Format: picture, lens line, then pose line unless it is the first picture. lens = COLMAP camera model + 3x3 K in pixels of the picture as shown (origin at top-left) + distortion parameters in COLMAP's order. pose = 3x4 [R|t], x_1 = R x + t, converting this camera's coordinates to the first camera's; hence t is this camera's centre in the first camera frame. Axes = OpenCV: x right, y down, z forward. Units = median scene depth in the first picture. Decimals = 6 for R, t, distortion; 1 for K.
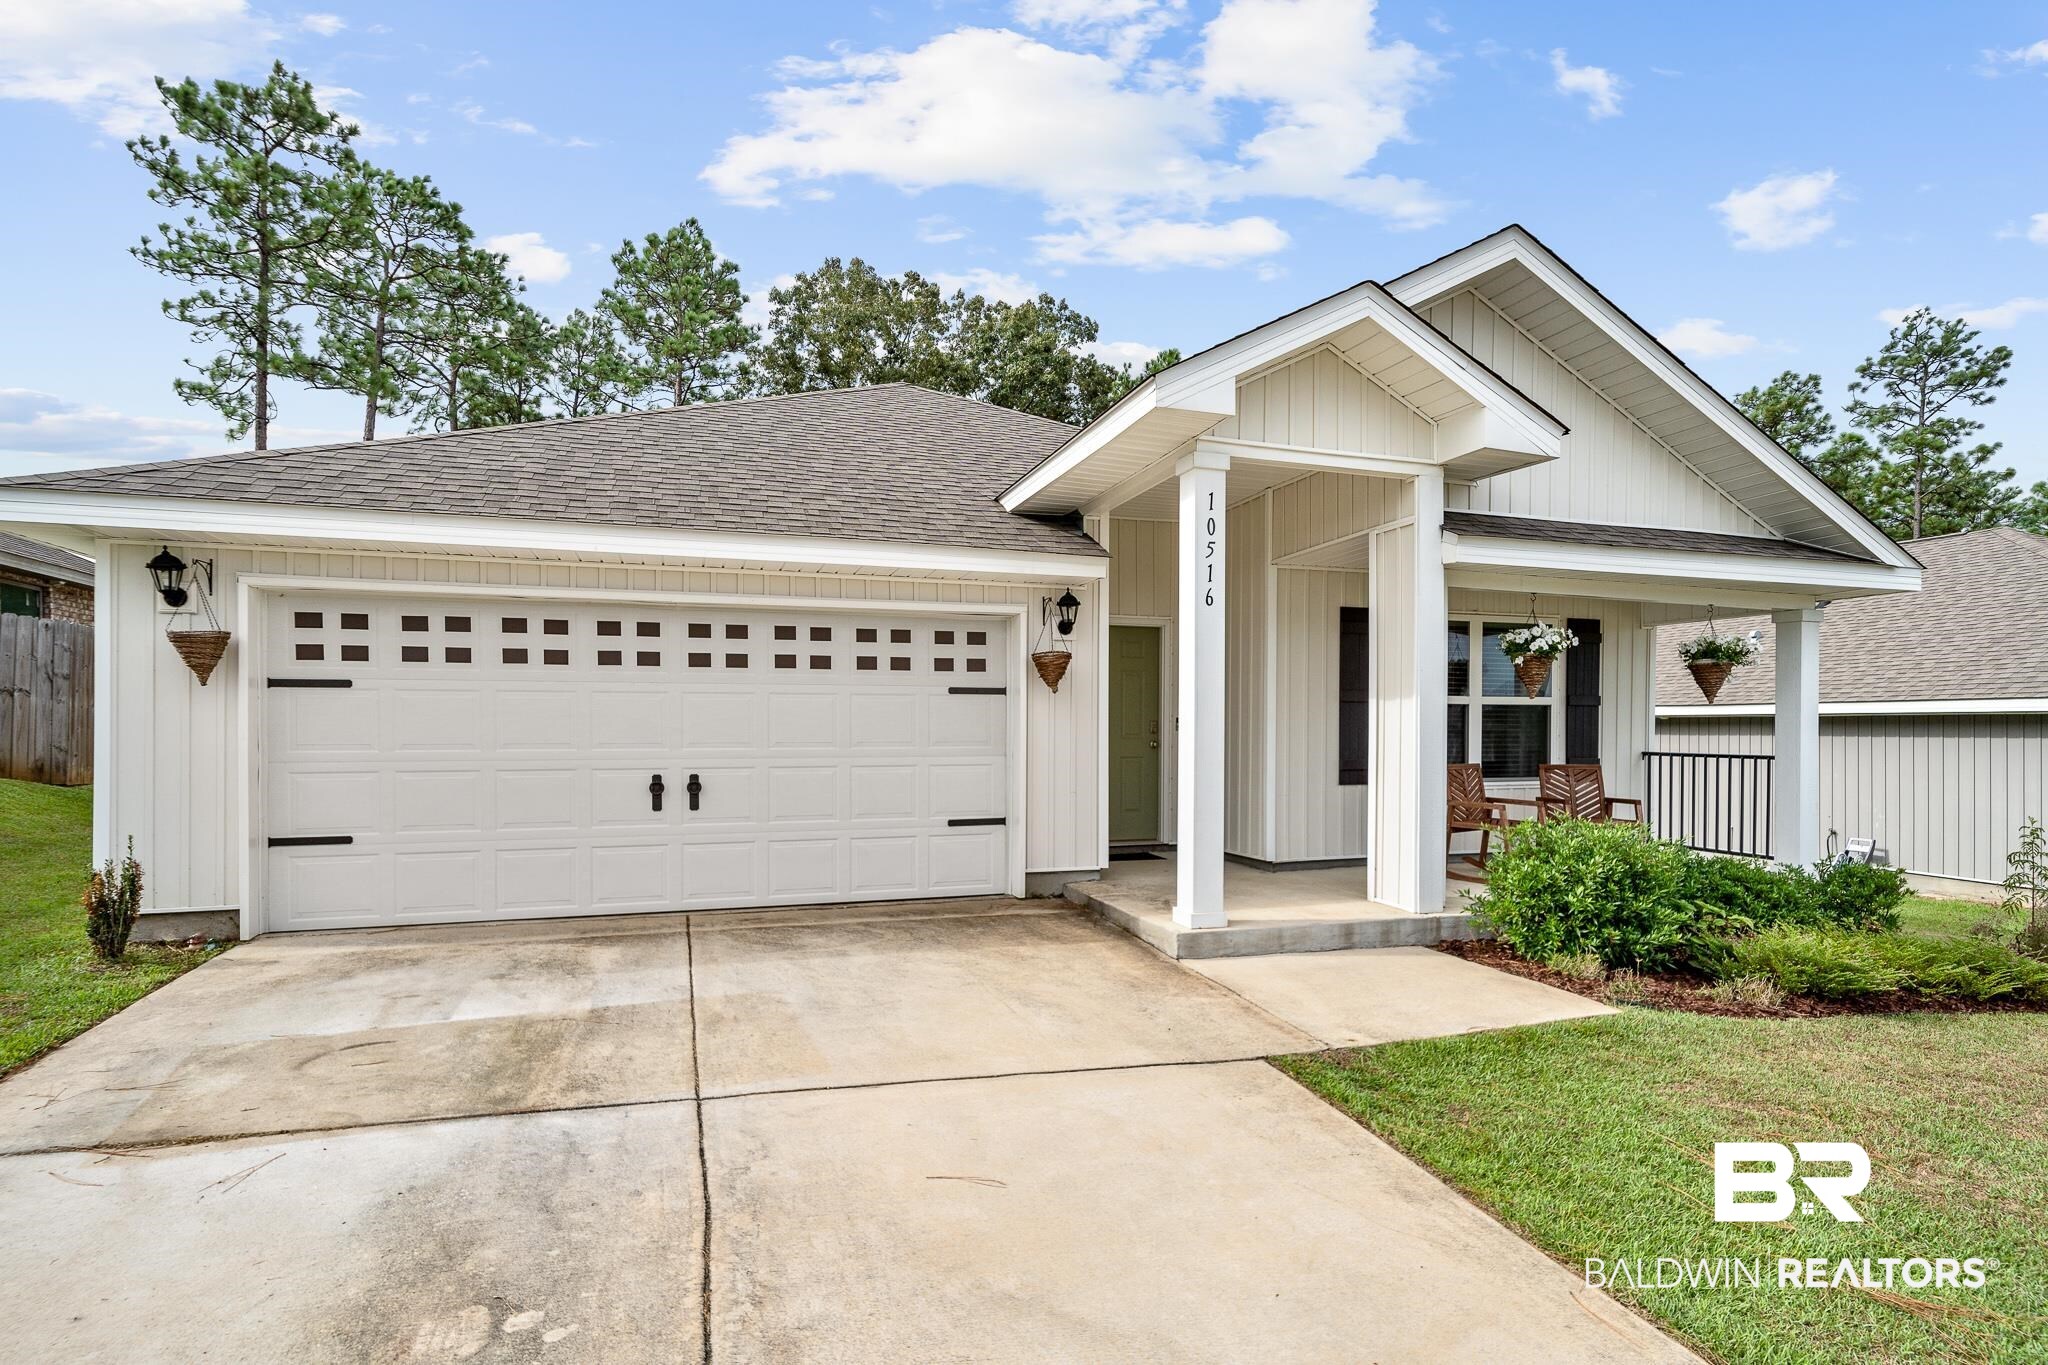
lens RADIAL K [[1030.0, 0, 1032.8], [0, 1030.0, 718.0], [0, 0, 1]] dist [-0.006004, 0.003806]
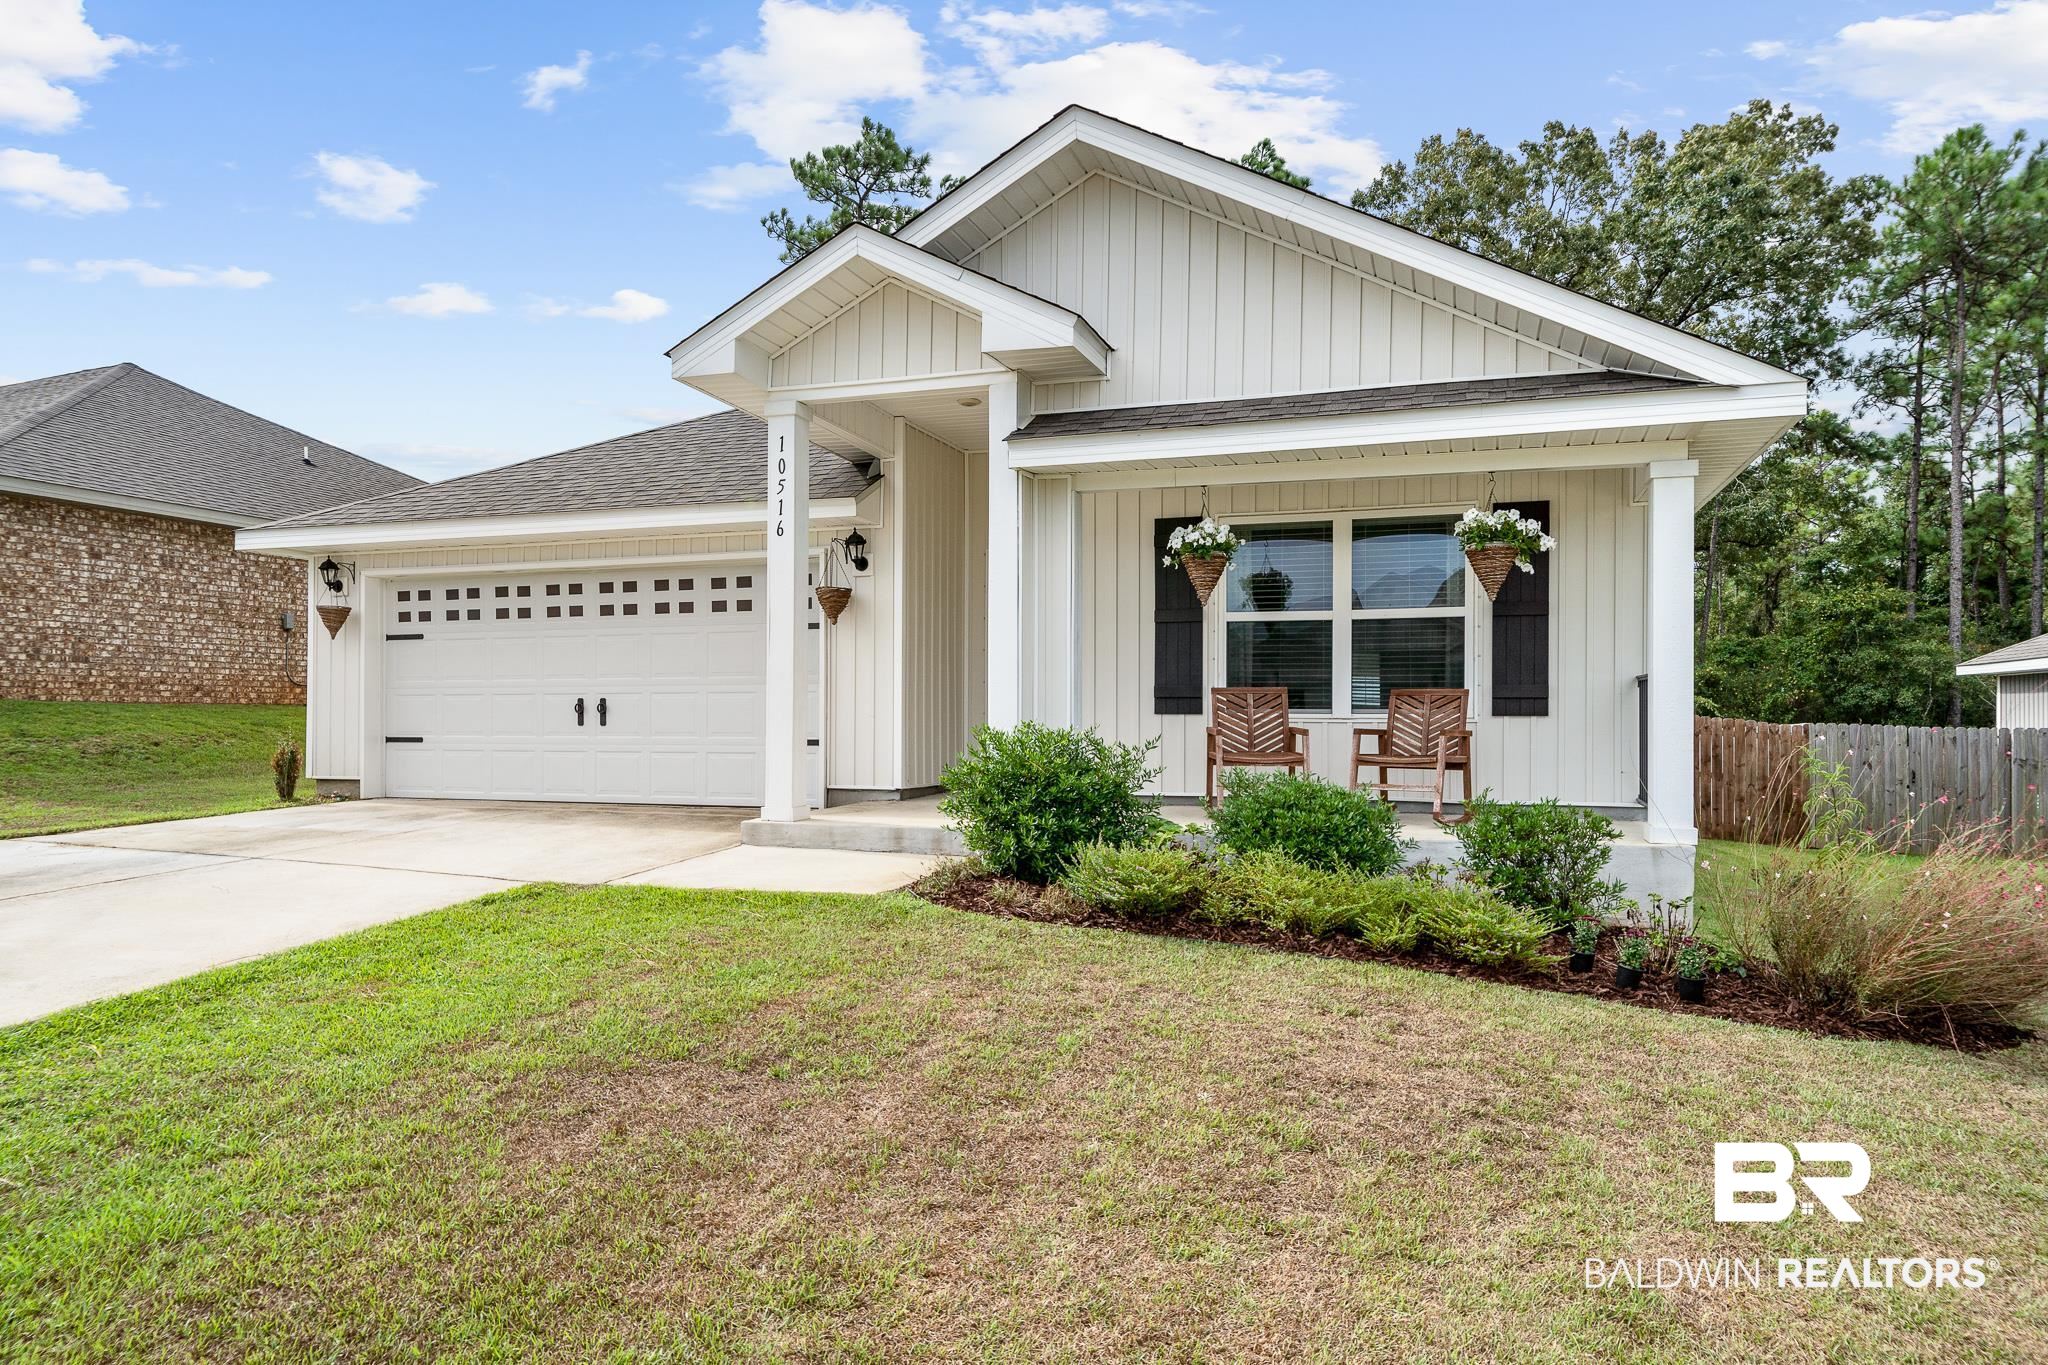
lens RADIAL K [[1245.8, 0, 1025.5], [0, 1245.8, 689.2], [0, 0, 1]] dist [-0.012305, 0.005245]
pose [[0.801218, -0.014040, -0.598208, 0.969157], [0.006155, 0.999865, -0.015223, 0.065854], [0.598341, 0.008515, 0.801197, 0.054460]]
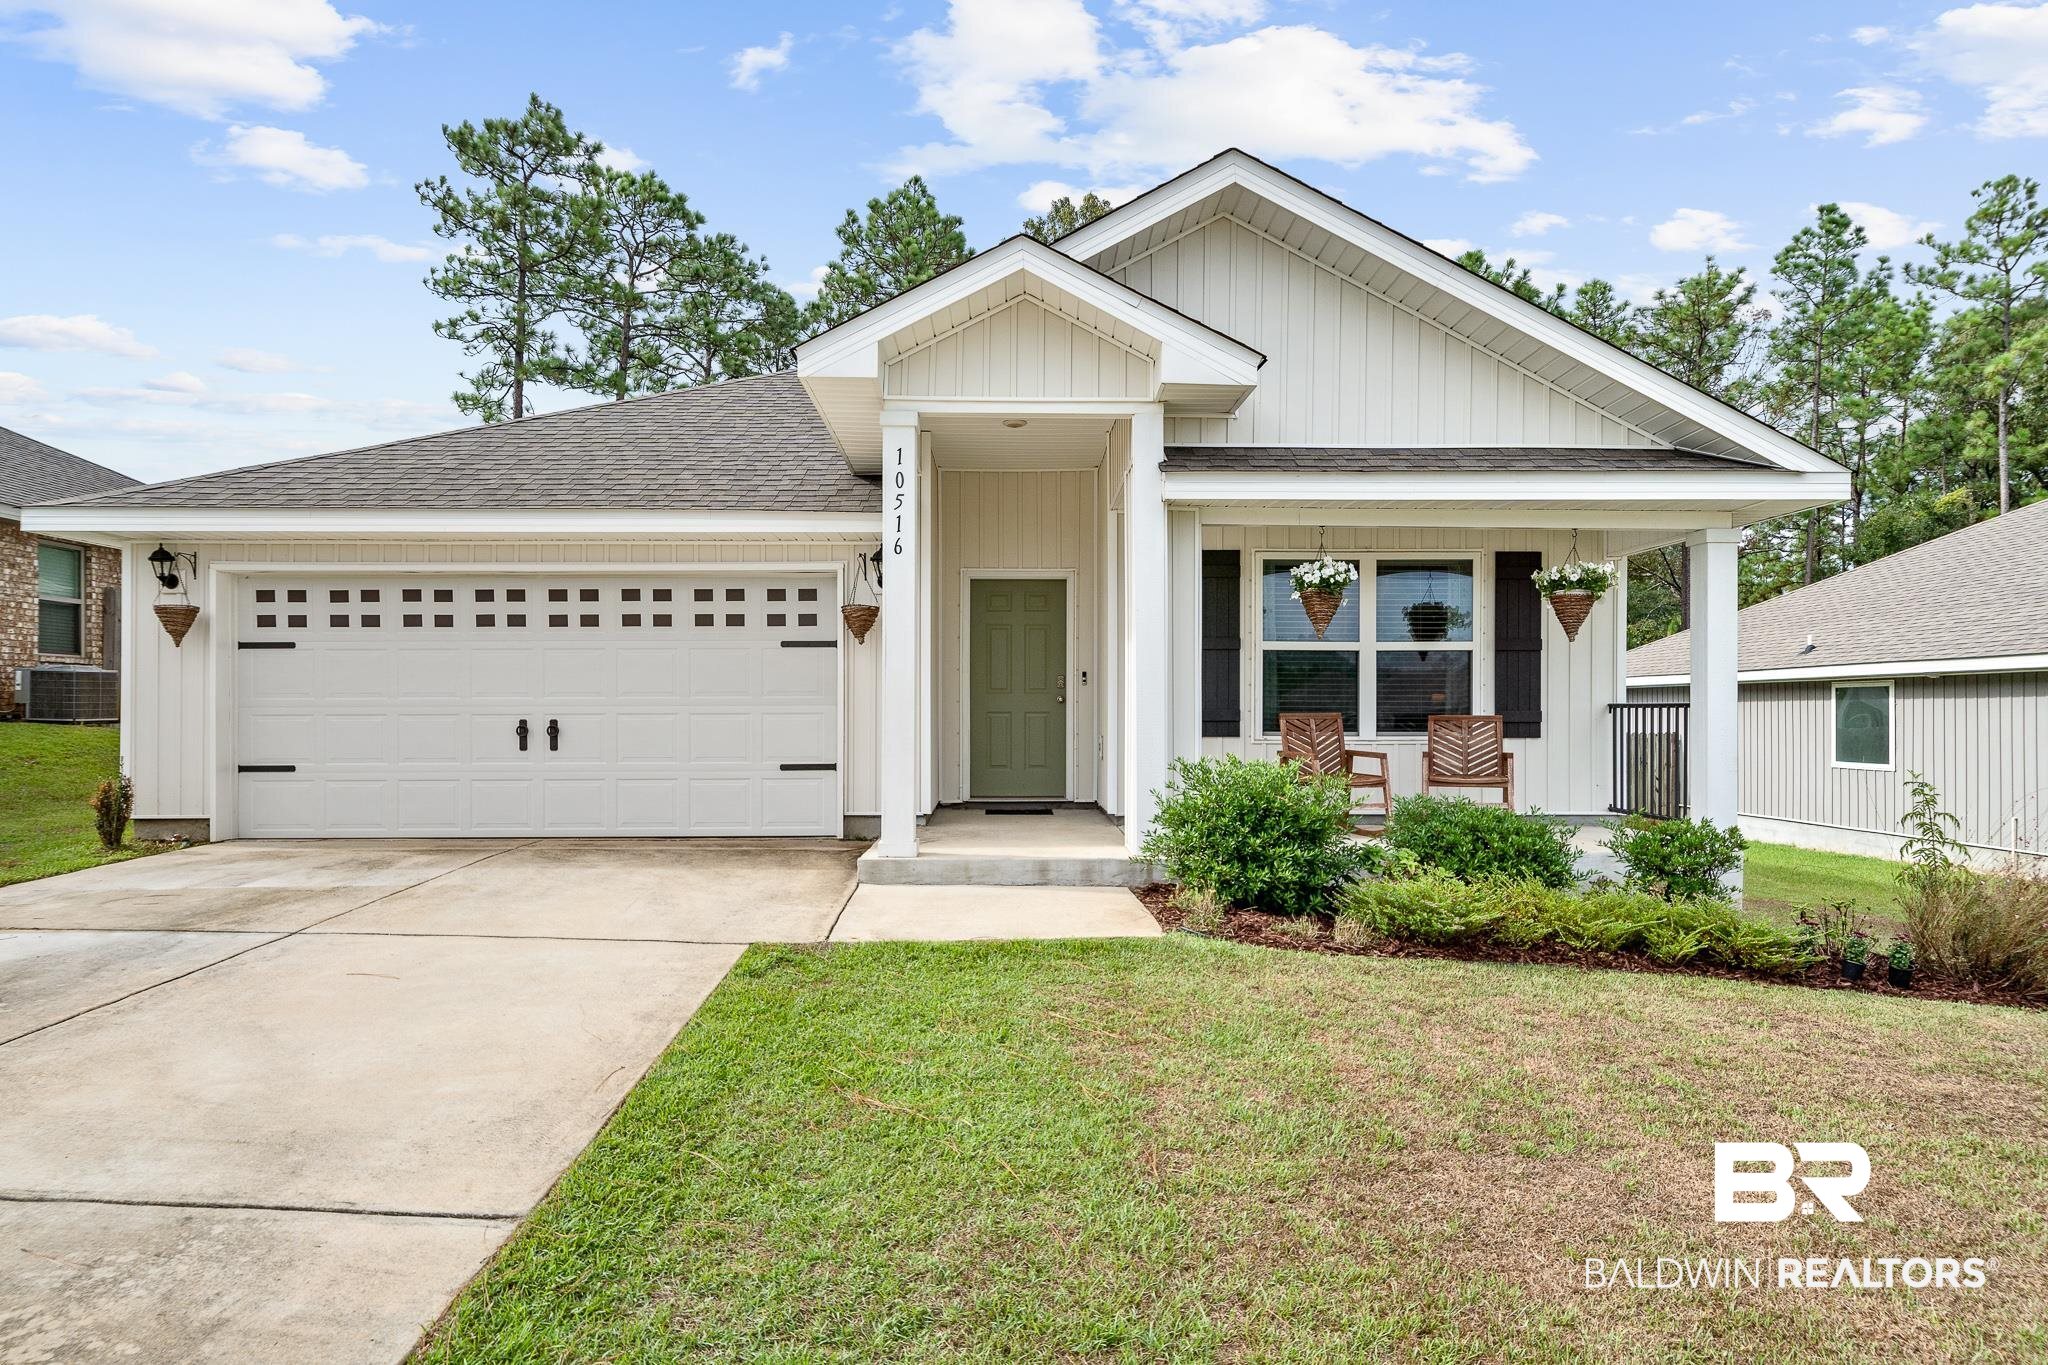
lens RADIAL K [[1173.4, 0, 1019.0], [0, 1173.4, 689.7], [0, 0, 1]] dist [-0.005866, 0.002755]
pose [[0.955061, -0.009285, -0.296263, 0.522200], [0.006262, 0.999918, -0.011151, 0.036529], [0.296342, 0.008795, 0.955041, -0.096097]]
